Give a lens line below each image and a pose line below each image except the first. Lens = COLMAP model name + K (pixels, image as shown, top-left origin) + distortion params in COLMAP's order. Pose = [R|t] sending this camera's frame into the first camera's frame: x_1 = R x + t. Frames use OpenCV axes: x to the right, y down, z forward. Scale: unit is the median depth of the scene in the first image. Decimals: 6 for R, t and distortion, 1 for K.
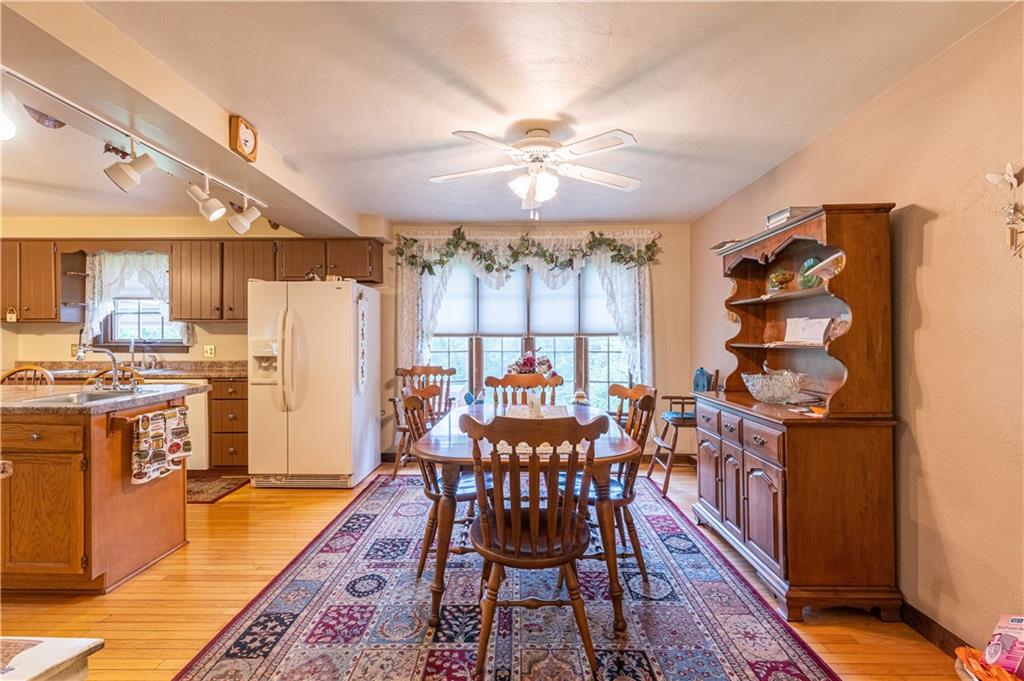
lens RADIAL K [[466.4, 0, 509.5], [0, 466.4, 336.1], [0, 0, 1]] dist [0.000059, 0.000037]
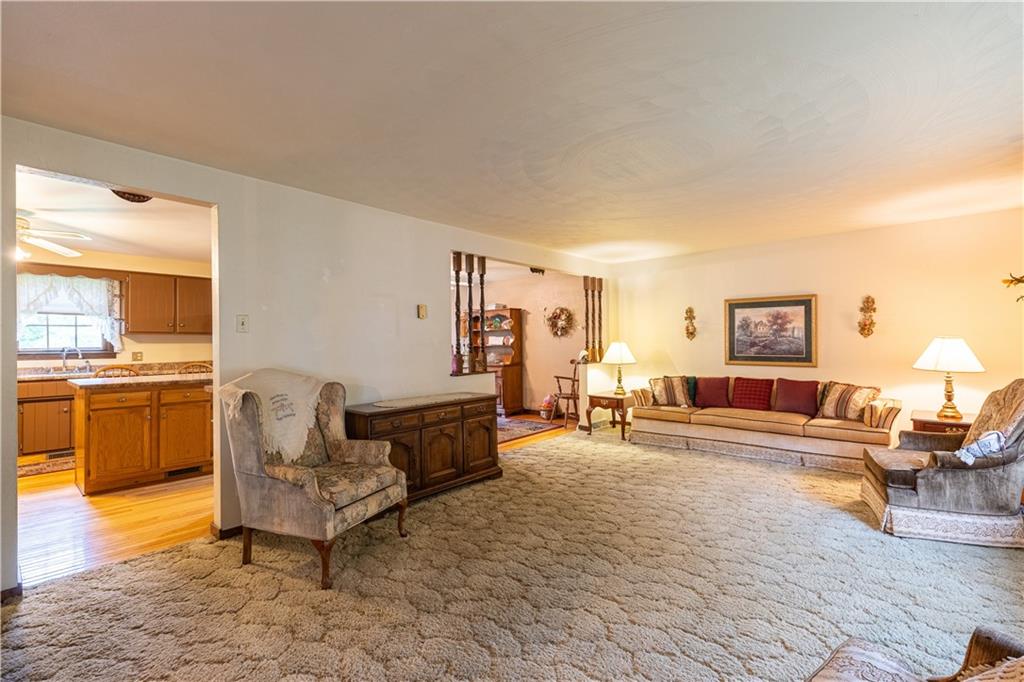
lens RADIAL K [[466.4, 0, 511.1], [0, 466.4, 340.9], [0, 0, 1]] dist [0.000059, 0.000037]
pose [[0.653623, -0.000476, 0.756820, -2.048487], [0.009265, 0.999930, -0.007373, 0.017334], [-0.756764, 0.011831, 0.653581, -1.391183]]
